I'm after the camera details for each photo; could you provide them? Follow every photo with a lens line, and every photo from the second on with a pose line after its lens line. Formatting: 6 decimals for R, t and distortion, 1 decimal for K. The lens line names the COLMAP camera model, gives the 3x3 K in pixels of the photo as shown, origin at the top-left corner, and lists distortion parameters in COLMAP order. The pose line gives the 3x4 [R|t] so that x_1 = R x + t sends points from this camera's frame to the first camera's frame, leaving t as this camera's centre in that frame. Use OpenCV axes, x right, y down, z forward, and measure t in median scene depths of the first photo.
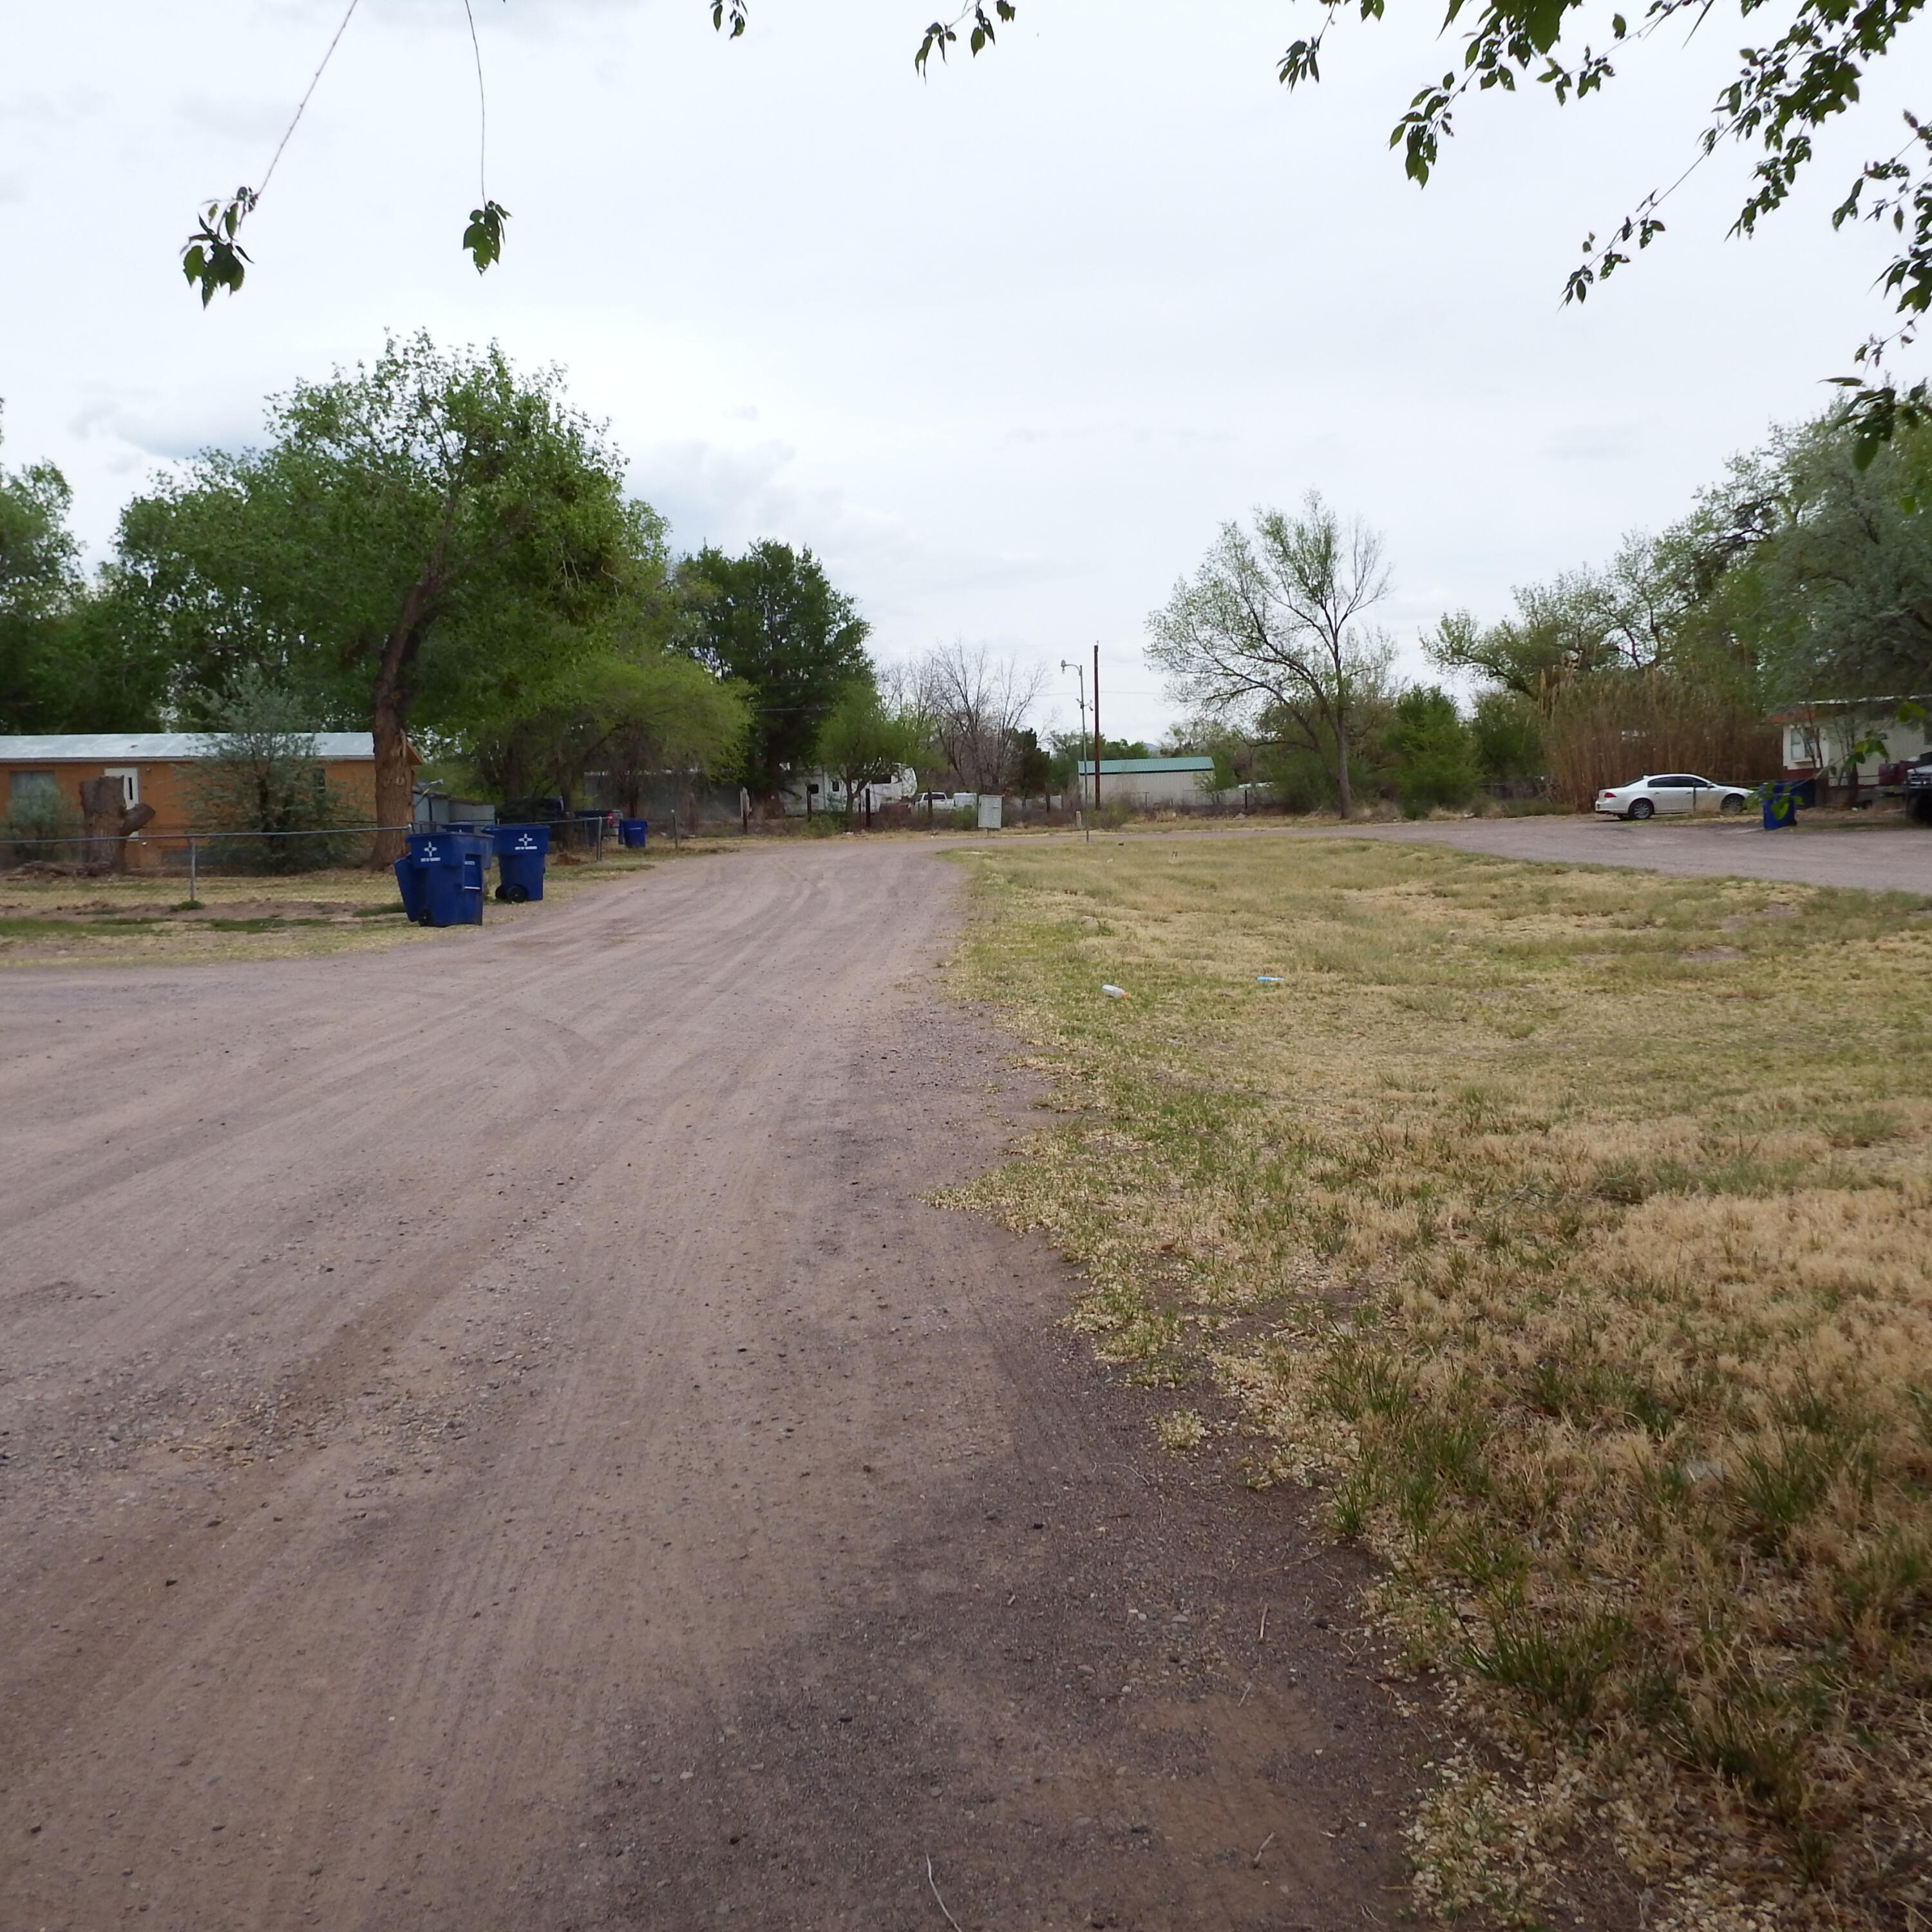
lens RADIAL K [[1851.3, 0, 968.5], [0, 1851.3, 981.8], [0, 0, 1]] dist [-0.012264, 0.000000]
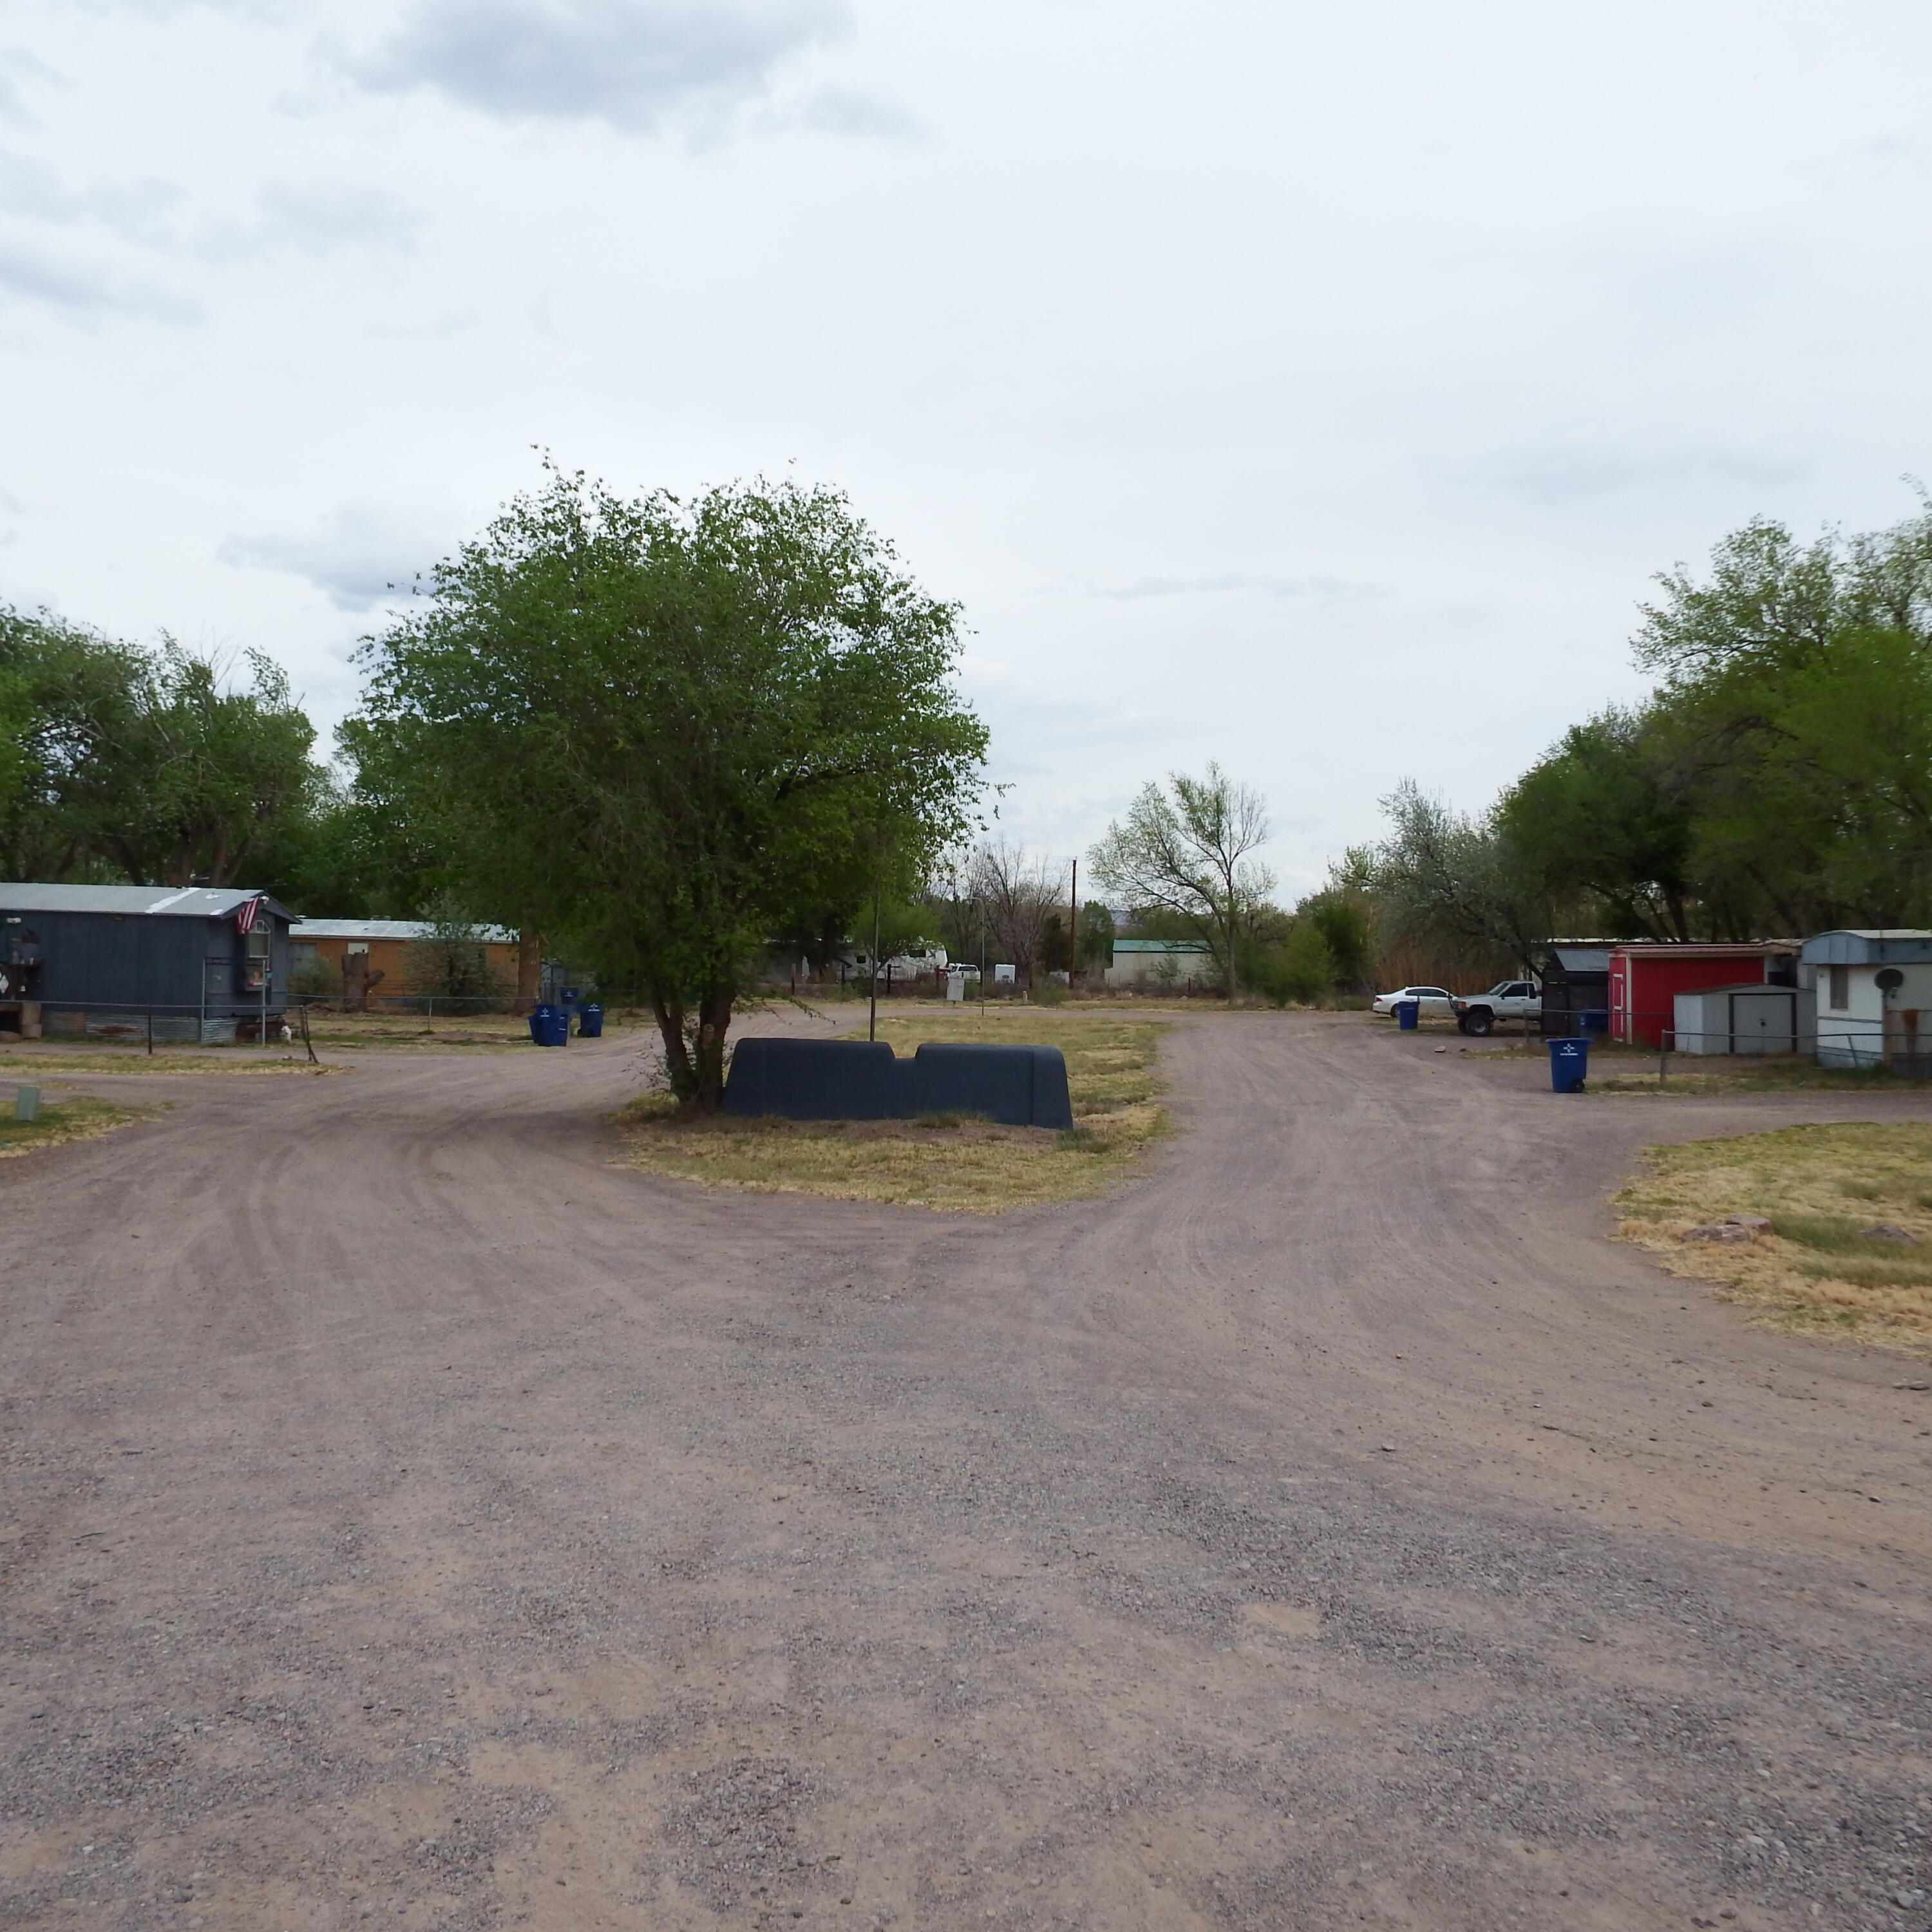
lens RADIAL K [[1851.3, 0, 980.2], [0, 1851.3, 994.0], [0, 0, 1]] dist [-0.012264, 0.000000]
pose [[0.997520, 0.041369, -0.056947, 0.183432], [-0.045794, 0.995844, -0.078729, 0.030456], [0.053454, 0.081141, 0.995268, -0.611428]]
